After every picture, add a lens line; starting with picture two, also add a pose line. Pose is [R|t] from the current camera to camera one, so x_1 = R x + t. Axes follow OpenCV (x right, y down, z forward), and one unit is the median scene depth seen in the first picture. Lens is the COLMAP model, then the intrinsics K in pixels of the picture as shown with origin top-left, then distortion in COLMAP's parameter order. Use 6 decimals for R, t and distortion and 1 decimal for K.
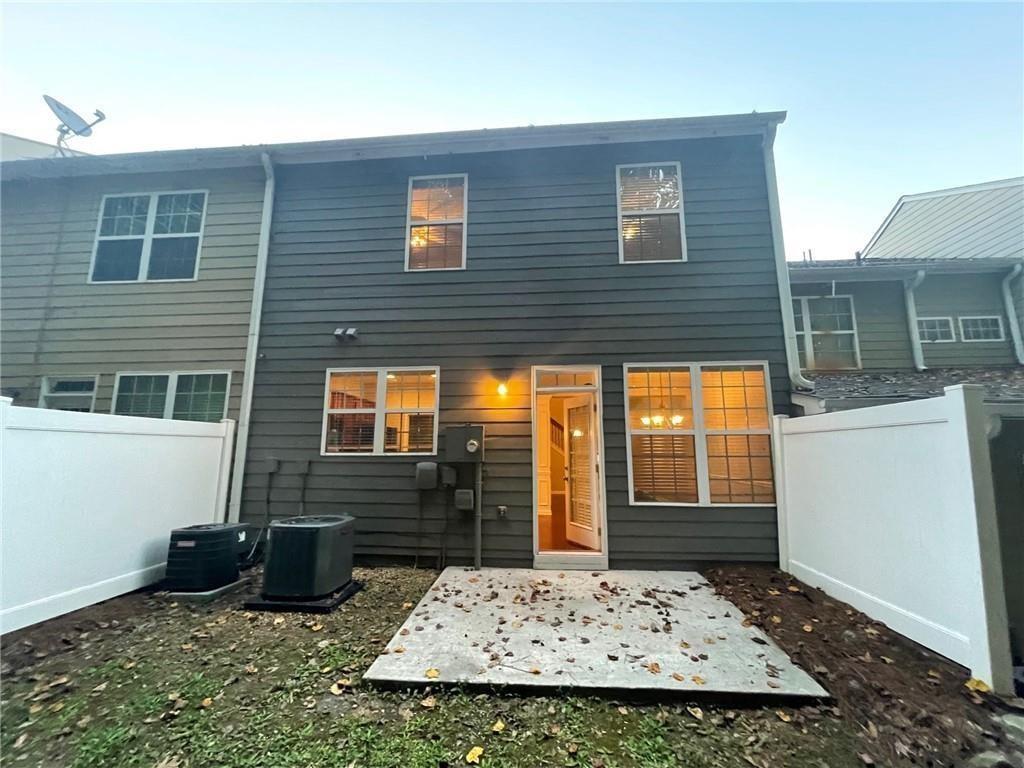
lens RADIAL K [[411.9, 0, 512.0], [0, 411.9, 384.0], [0, 0, 1]] dist [-0.000850, -0.000038]
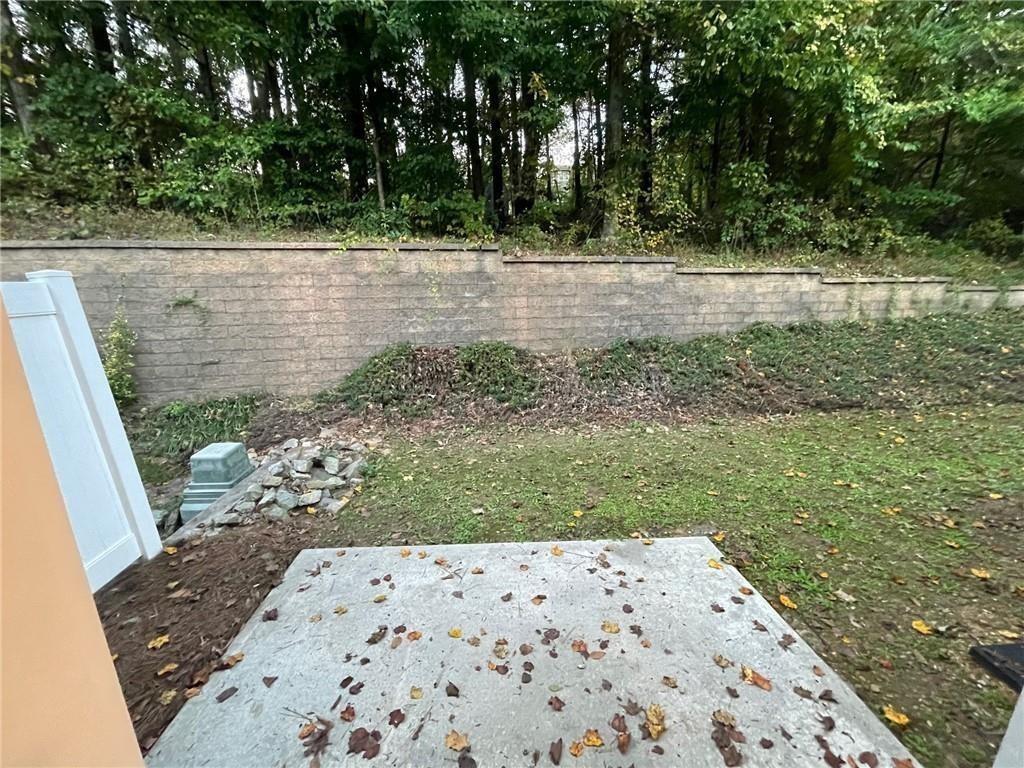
lens RADIAL K [[411.9, 0, 512.0], [0, 411.9, 384.0], [0, 0, 1]] dist [-0.000850, -0.000038]
pose [[-0.988557, 0.038497, -0.145855, 0.244215], [0.027902, 0.996868, 0.074004, 0.158049], [0.148247, 0.069087, -0.986534, 1.591186]]
